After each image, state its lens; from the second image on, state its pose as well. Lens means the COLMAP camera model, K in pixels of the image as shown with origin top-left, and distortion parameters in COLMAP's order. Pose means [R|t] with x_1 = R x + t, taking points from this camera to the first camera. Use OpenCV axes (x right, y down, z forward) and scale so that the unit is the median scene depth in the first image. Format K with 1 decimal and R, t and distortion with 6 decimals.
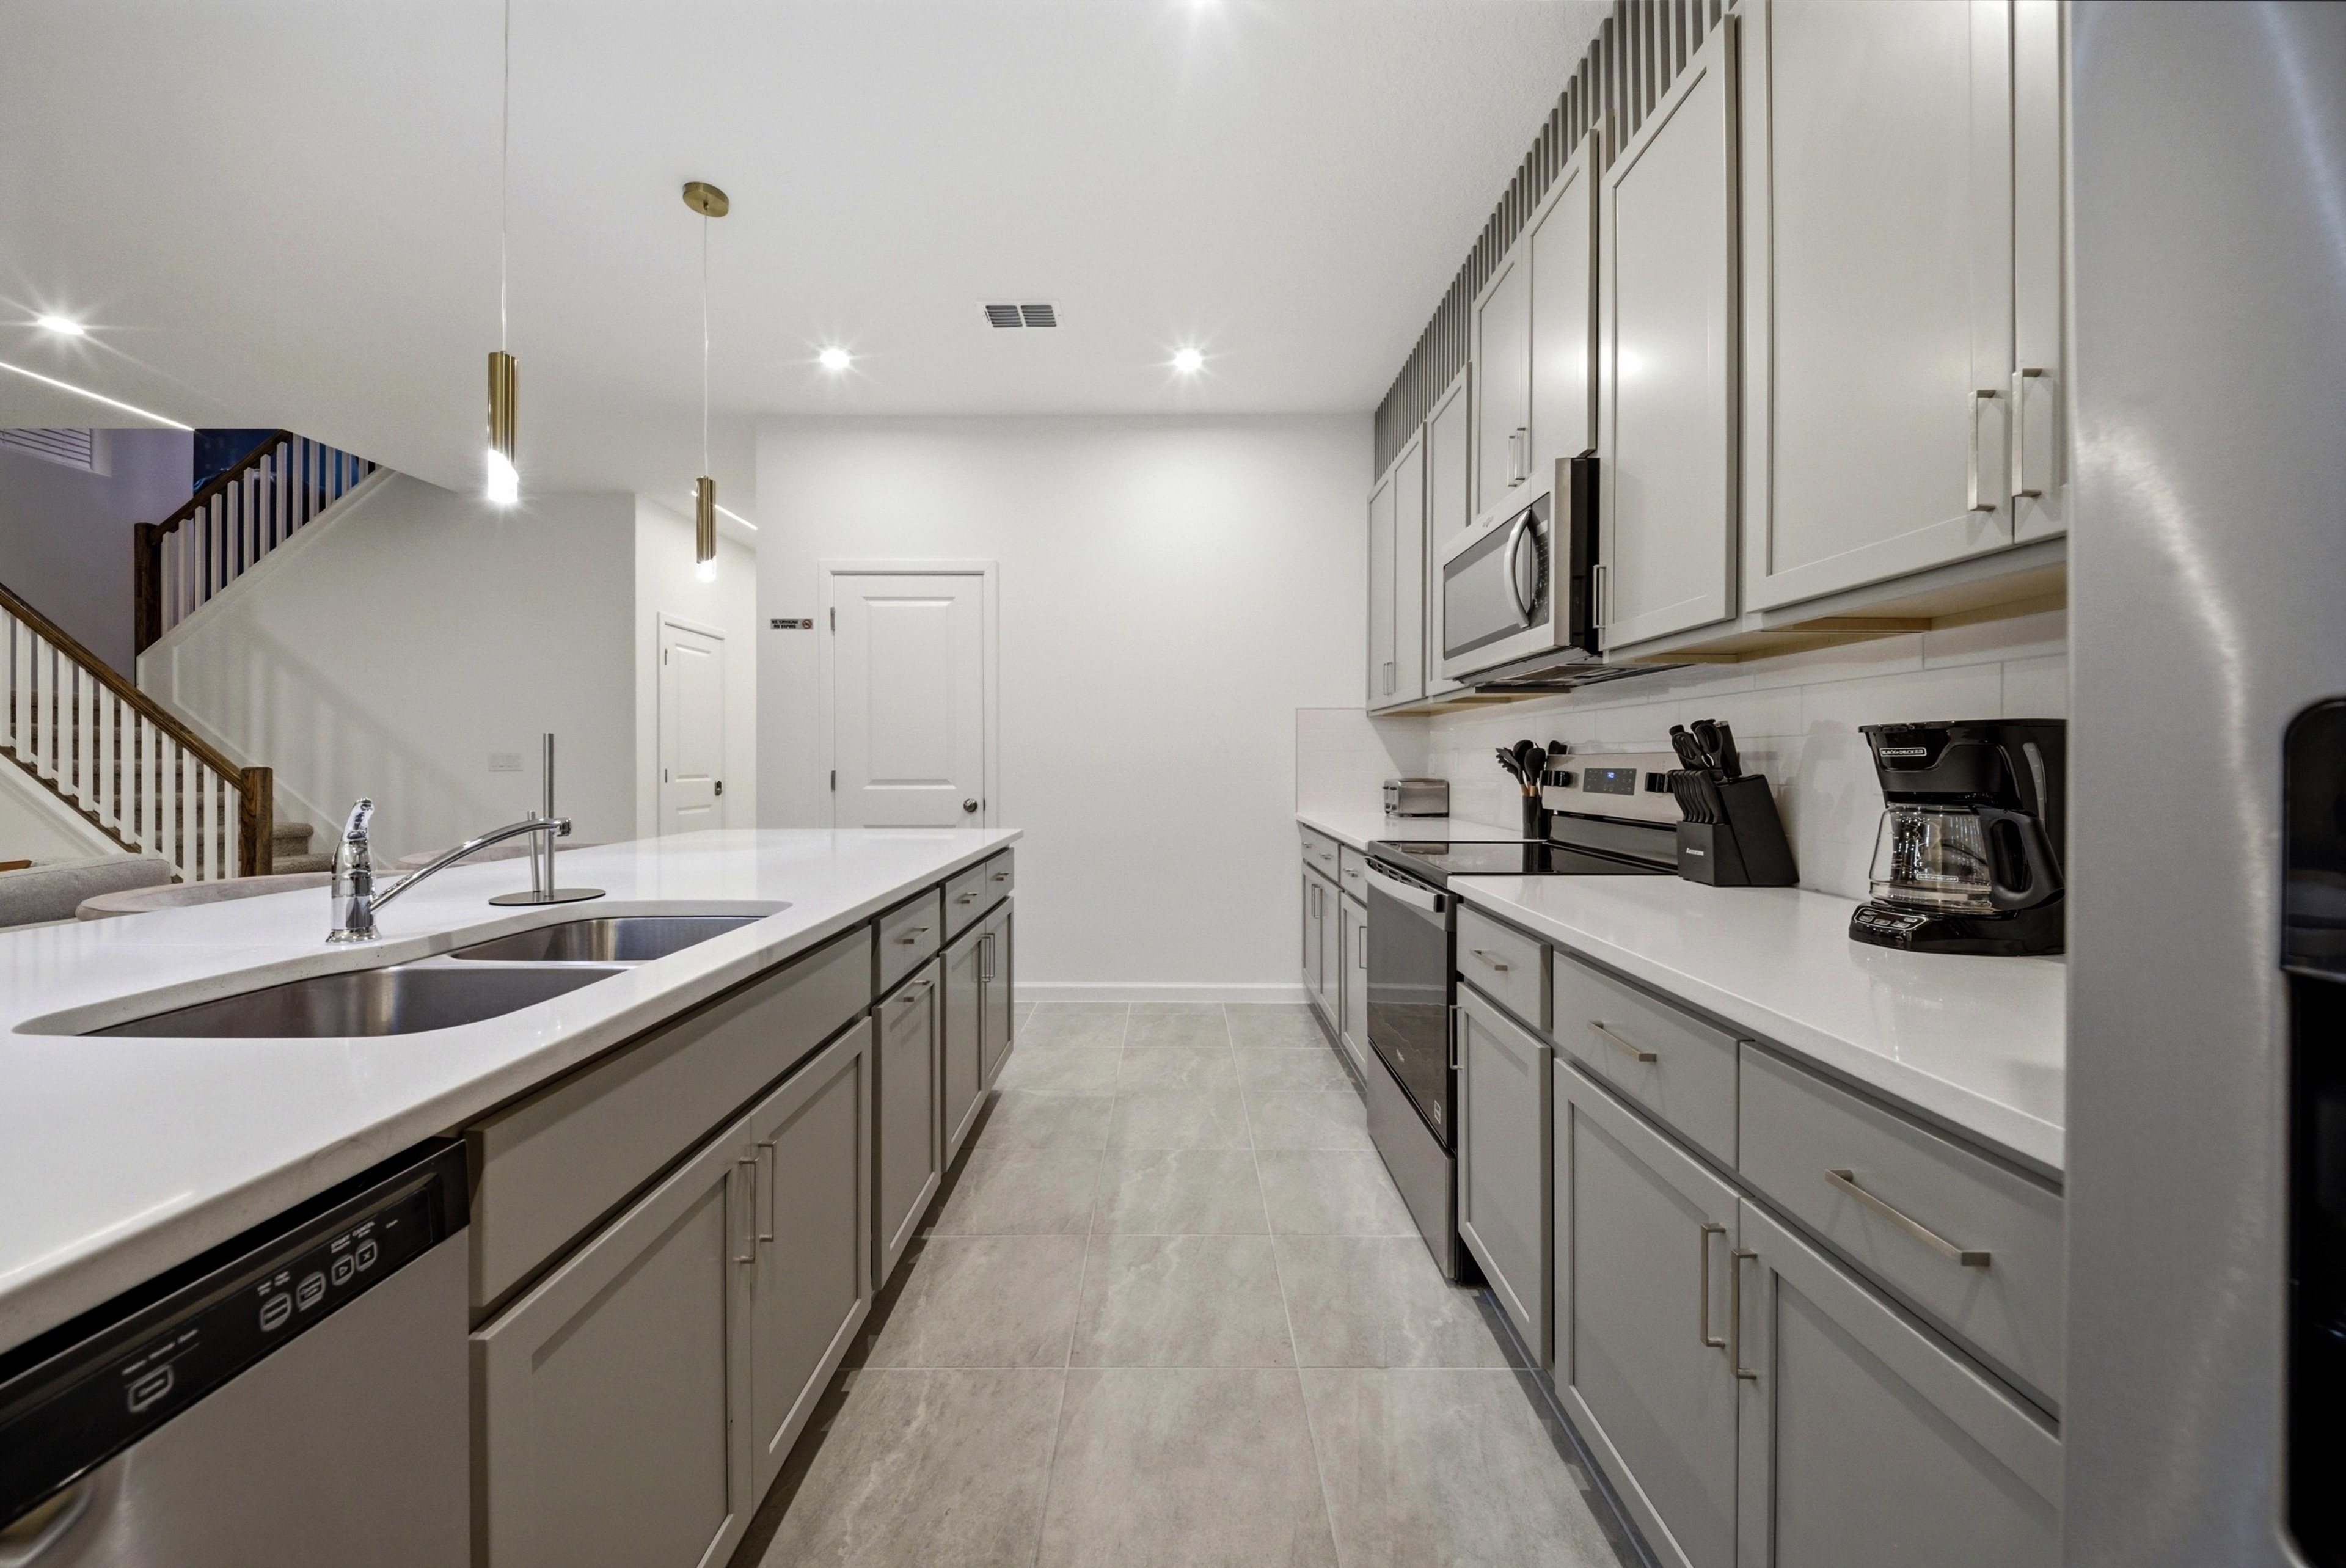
lens RADIAL K [[848.0, 0, 1168.6], [0, 848.0, 763.0], [0, 0, 1]] dist [0.001080, 0.000086]
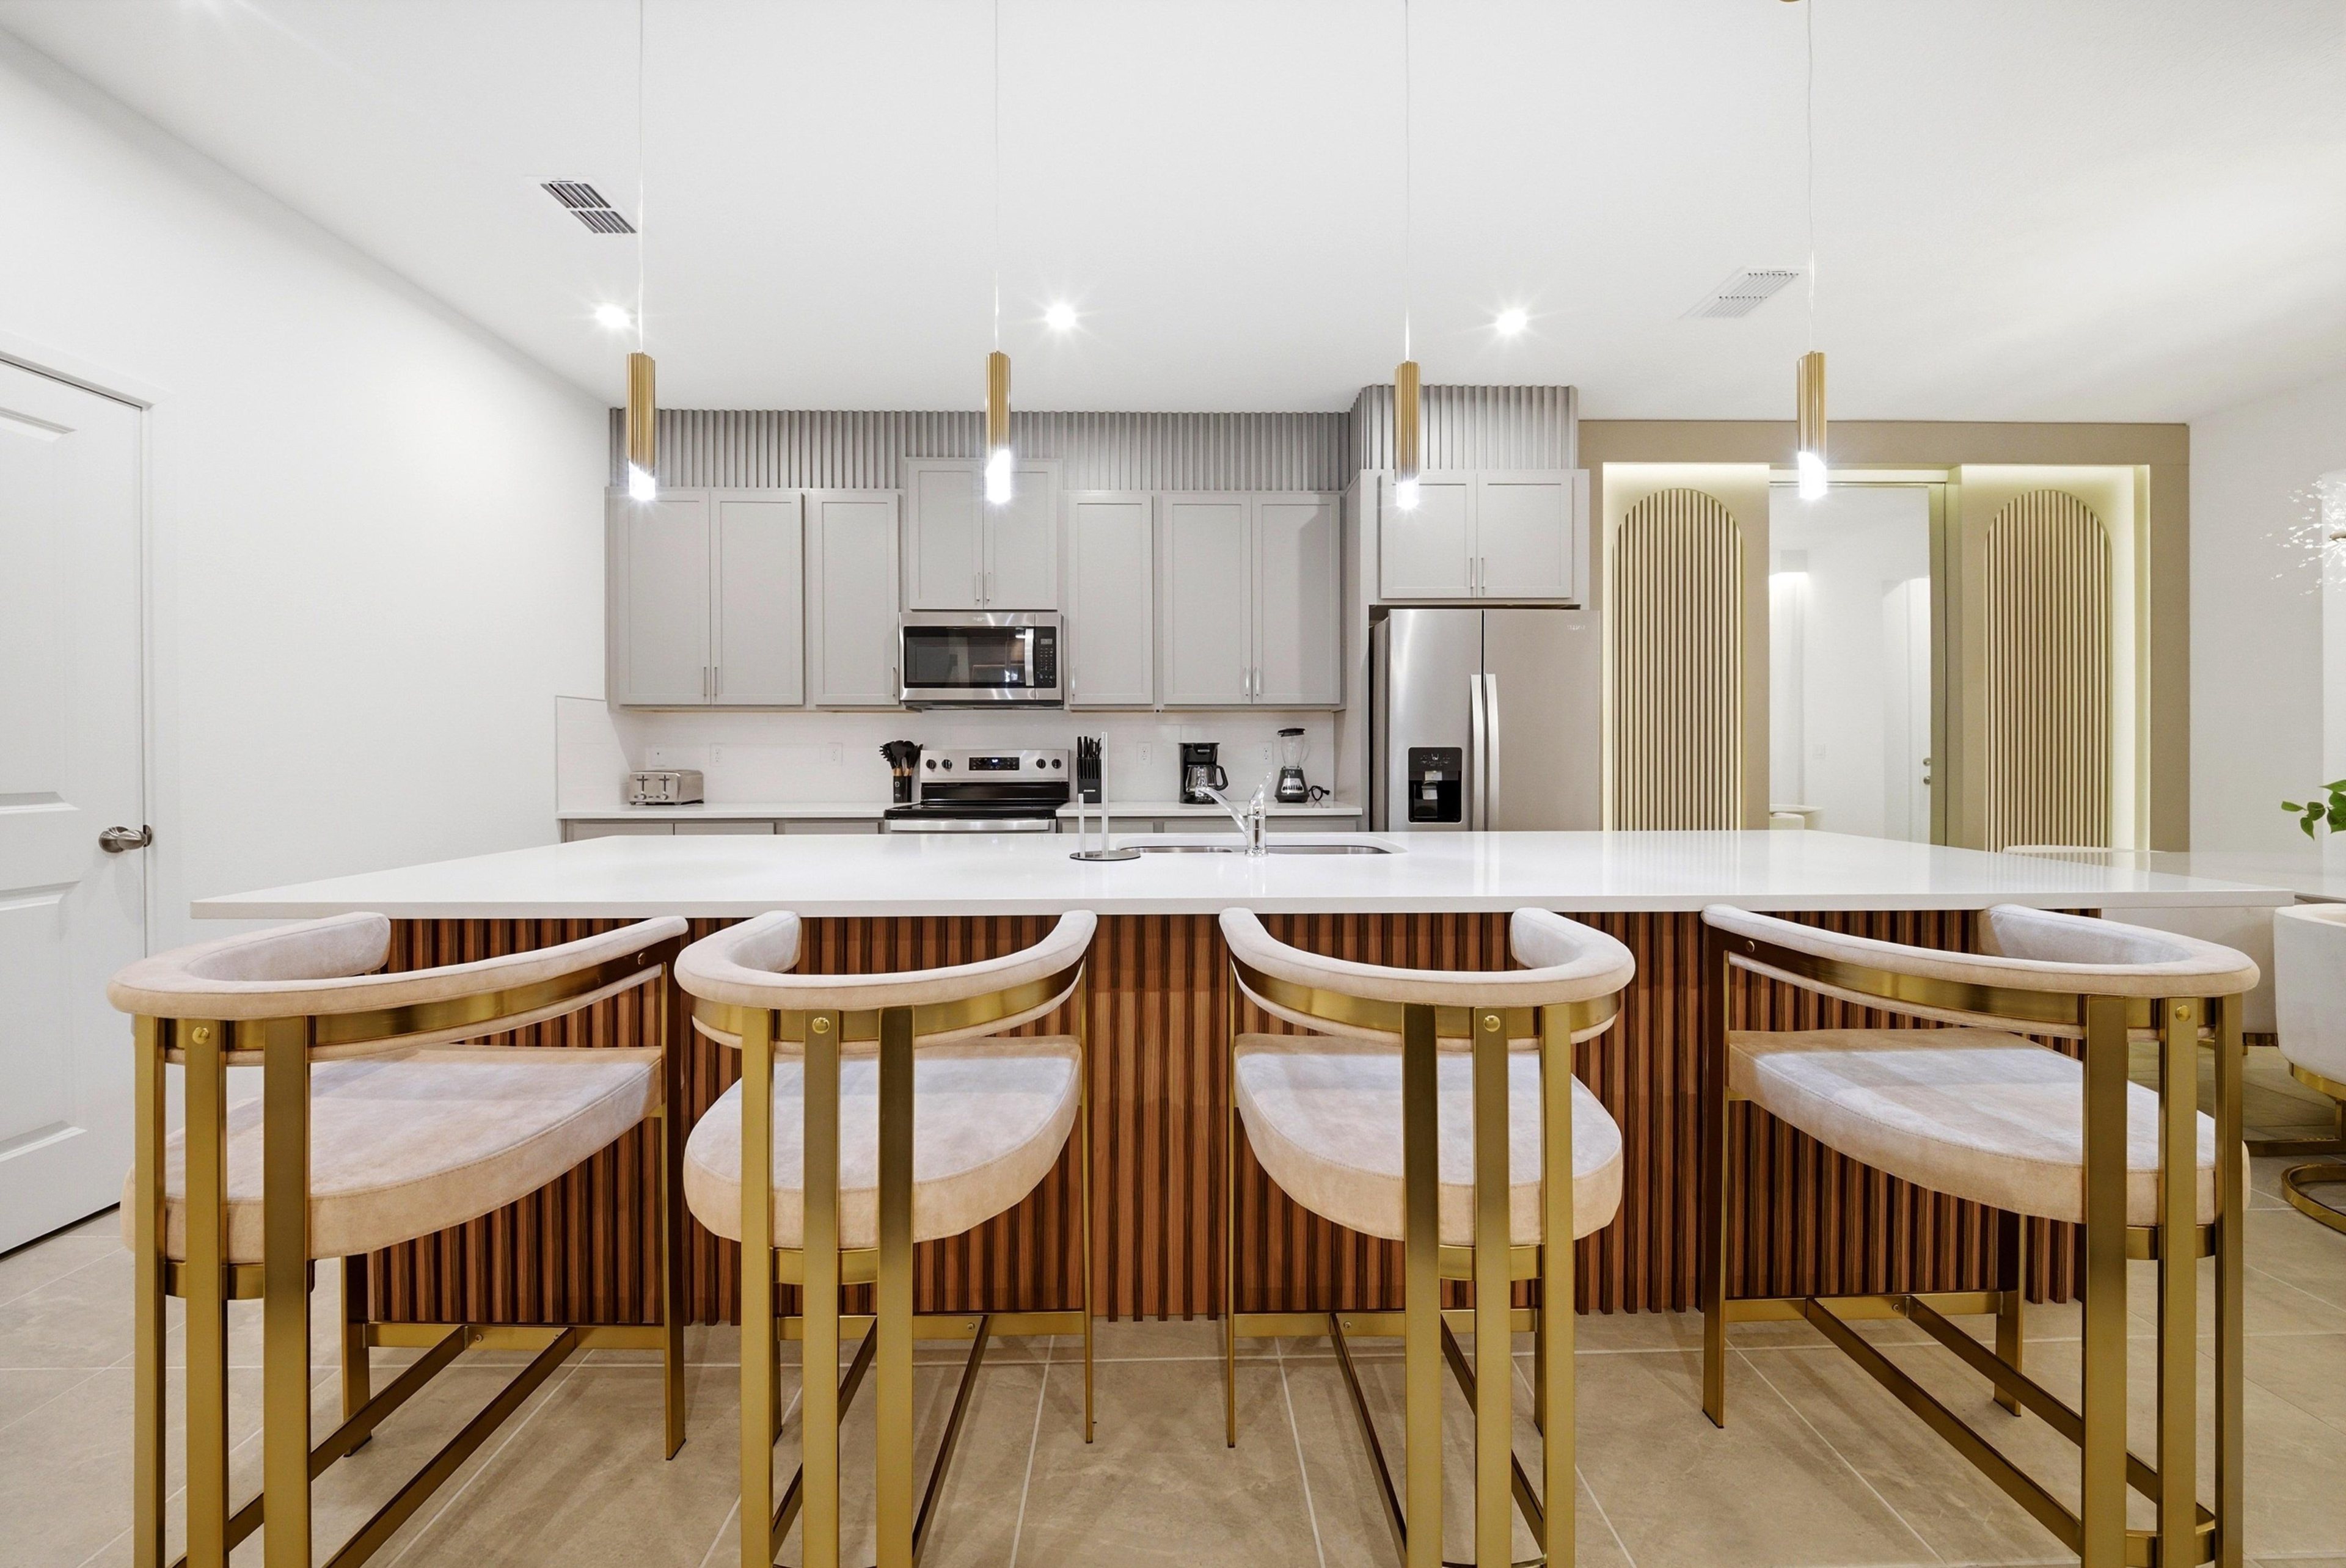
lens RADIAL K [[837.1, 0, 1167.7], [0, 837.1, 760.3], [0, 0, 1]] dist [-0.000167, -0.000113]
pose [[-0.017925, -0.005636, 0.999823, -1.611434], [0.003354, 0.999978, 0.005697, 0.003284], [-0.999834, 0.003456, -0.017906, 0.737021]]
